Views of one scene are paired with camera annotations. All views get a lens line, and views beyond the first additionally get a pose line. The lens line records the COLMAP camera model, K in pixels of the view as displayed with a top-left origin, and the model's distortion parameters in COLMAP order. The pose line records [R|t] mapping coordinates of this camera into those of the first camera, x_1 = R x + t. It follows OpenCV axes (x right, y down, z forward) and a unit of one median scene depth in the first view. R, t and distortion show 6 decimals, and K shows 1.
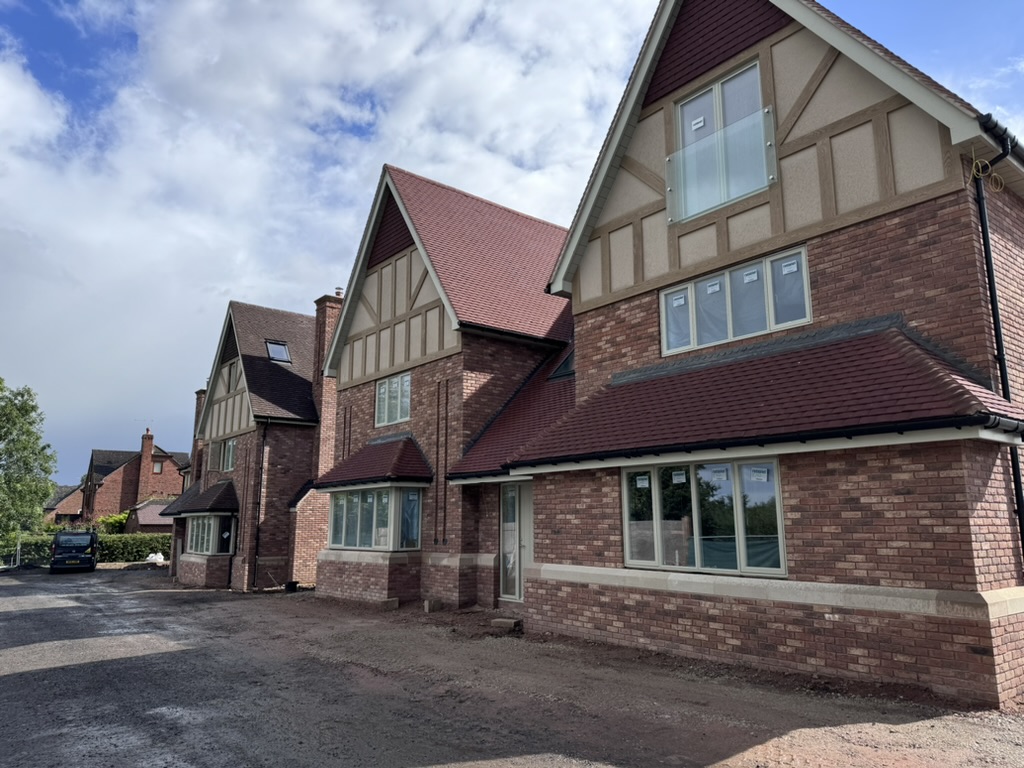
lens RADIAL K [[715.4, 0, 512.0], [0, 715.4, 384.0], [0, 0, 1]] dist [0.119593, -0.223316]
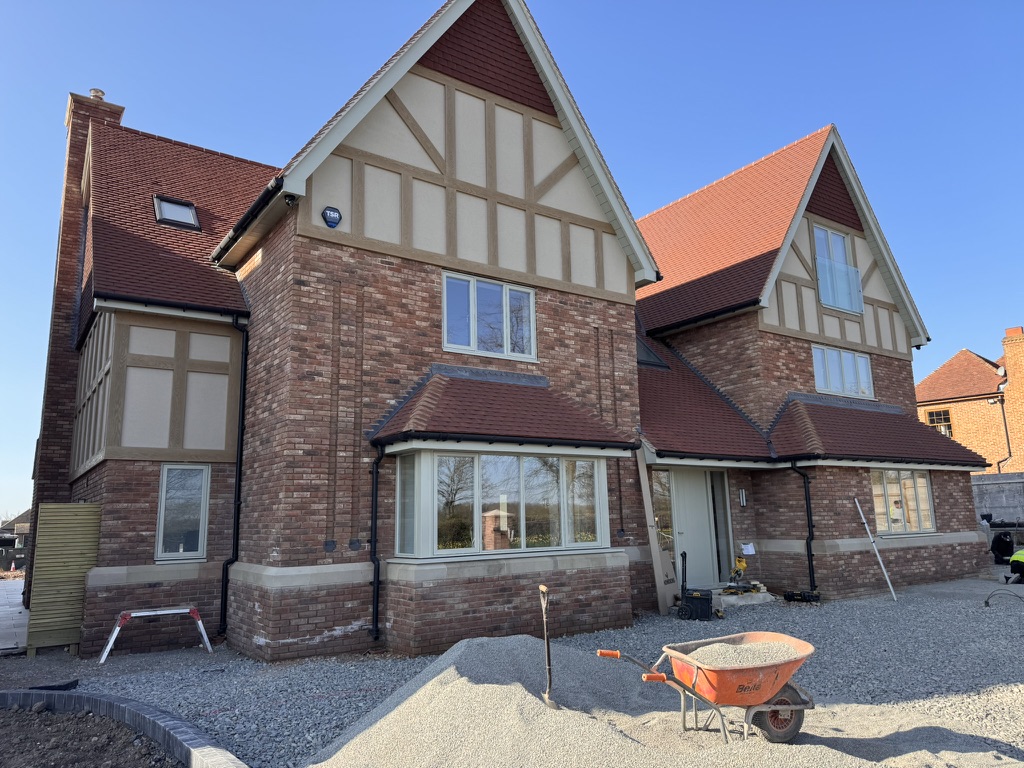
lens RADIAL K [[715.4, 0, 512.0], [0, 715.4, 384.0], [0, 0, 1]] dist [0.119593, -0.223316]
pose [[0.067457, 0.185309, 0.980362, -1.120249], [-0.166952, 0.970843, -0.172022, 0.268186], [-0.983655, -0.152070, 0.096428, 1.319866]]
